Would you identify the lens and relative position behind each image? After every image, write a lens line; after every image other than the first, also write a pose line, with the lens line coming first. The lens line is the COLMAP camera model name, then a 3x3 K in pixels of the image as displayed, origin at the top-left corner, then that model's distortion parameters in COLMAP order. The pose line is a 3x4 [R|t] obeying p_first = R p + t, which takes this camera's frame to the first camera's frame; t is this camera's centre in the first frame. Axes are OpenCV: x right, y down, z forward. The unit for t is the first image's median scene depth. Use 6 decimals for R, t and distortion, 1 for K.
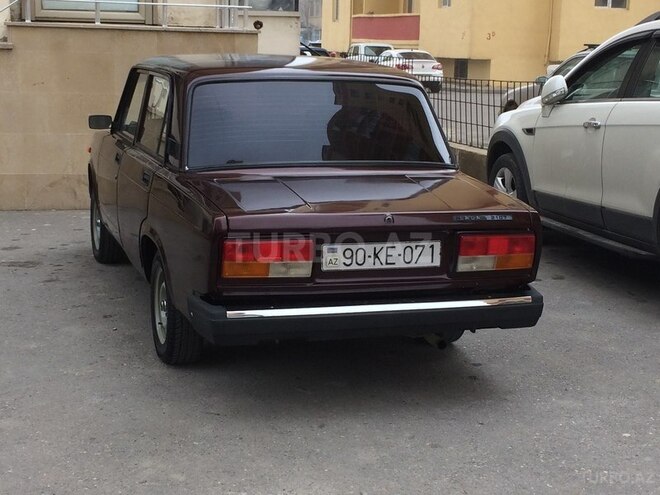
lens RADIAL K [[1101.8, 0, 330.6], [0, 1101.8, 247.5], [0, 0, 1]] dist [0.027379, 0.000000]
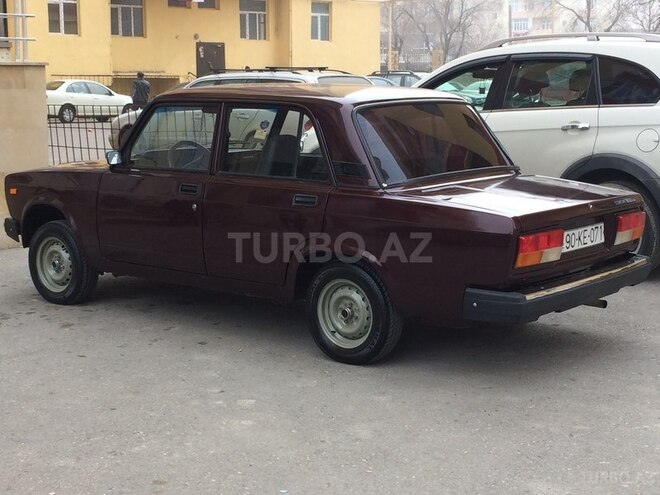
lens RADIAL K [[1101.8, 0, 329.5], [0, 1101.8, 248.1], [0, 0, 1]] dist [0.027379, 0.000000]
pose [[0.846003, -0.112546, 0.521164, -0.836099], [0.123580, 0.992240, 0.013669, -0.033119], [-0.518658, 0.052841, 0.853347, 0.080474]]
